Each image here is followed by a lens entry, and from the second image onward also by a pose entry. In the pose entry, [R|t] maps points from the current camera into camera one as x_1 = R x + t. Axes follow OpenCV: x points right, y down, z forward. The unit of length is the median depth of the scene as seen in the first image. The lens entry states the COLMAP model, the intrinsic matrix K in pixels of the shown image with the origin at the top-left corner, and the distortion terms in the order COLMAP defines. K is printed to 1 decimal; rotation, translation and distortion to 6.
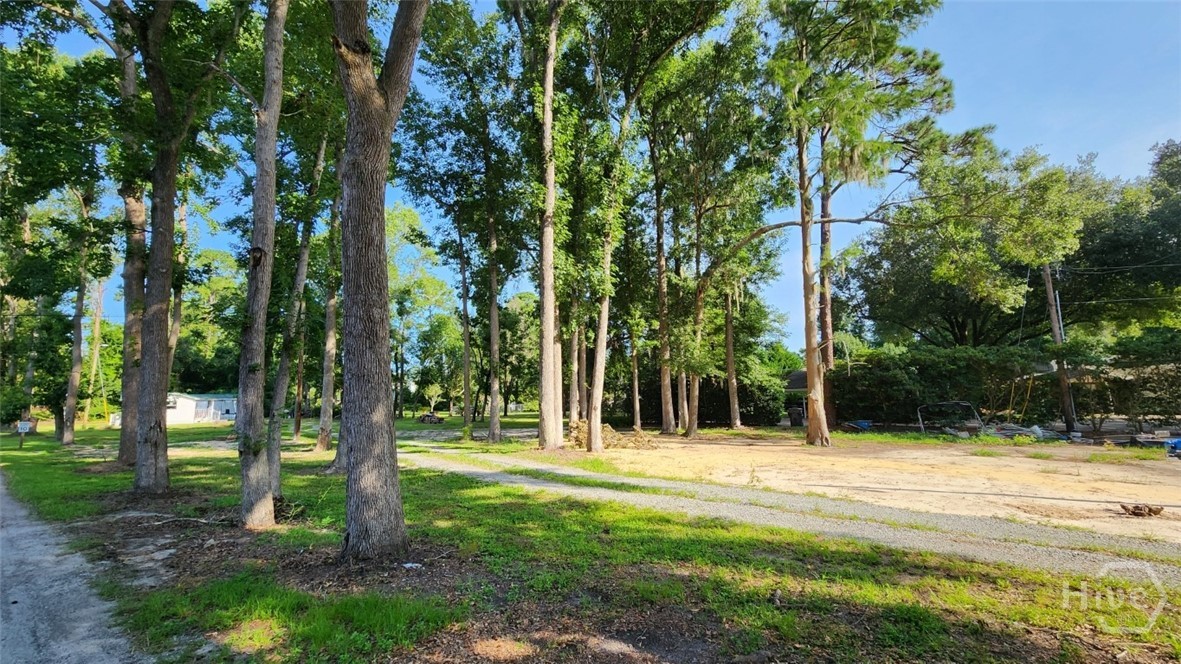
lens RADIAL K [[485.9, 0, 590.1], [0, 485.9, 323.1], [0, 0, 1]] dist [0.012211, 0.000769]
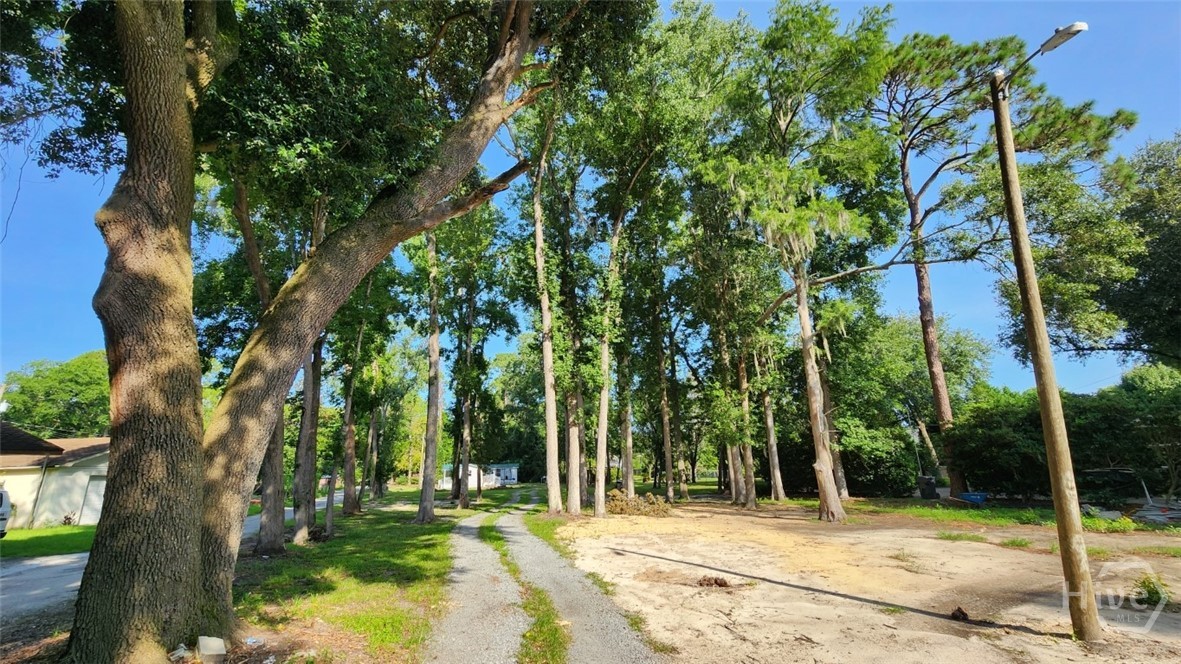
lens RADIAL K [[485.9, 0, 590.1], [0, 485.9, 323.1], [0, 0, 1]] dist [0.012211, 0.000769]
pose [[0.841420, -0.167307, -0.513830, 0.543781], [0.101738, 0.982906, -0.153442, -0.020374], [0.530718, 0.076833, 0.844058, -0.058308]]
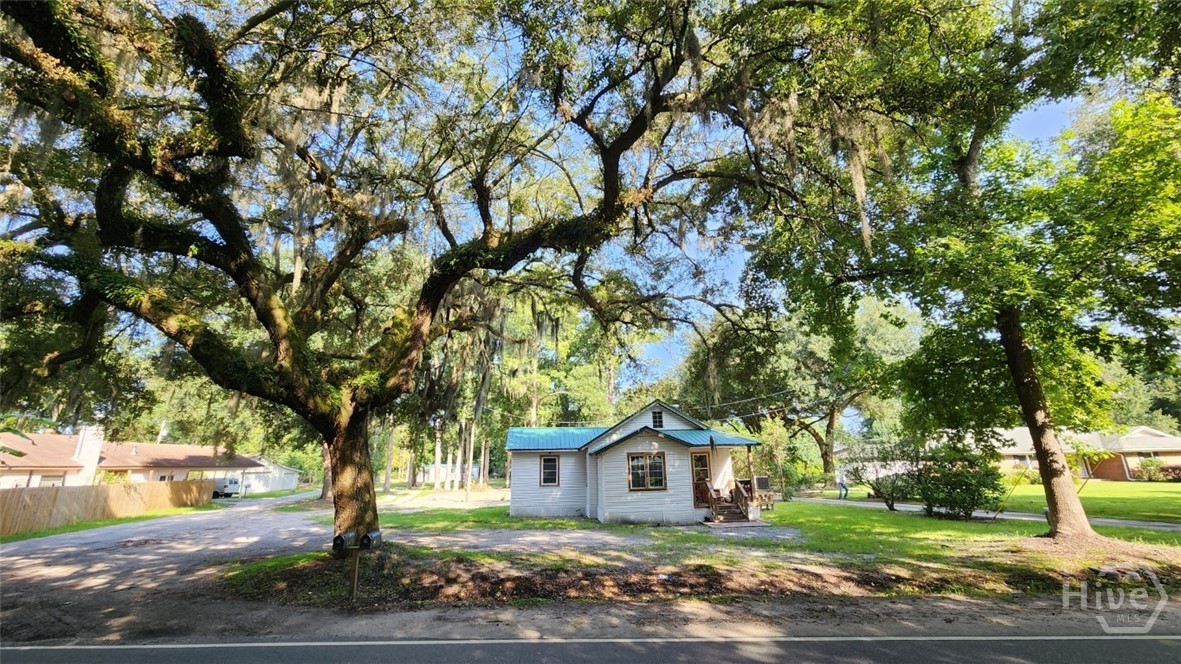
lens RADIAL K [[479.2, 0, 594.9], [0, 479.2, 326.1], [0, 0, 1]] dist [-0.000879, -0.000125]
pose [[0.844741, -0.155289, -0.512150, 1.899178], [0.092512, 0.984941, -0.146055, -0.181431], [0.527119, 0.075998, 0.846386, -0.892644]]
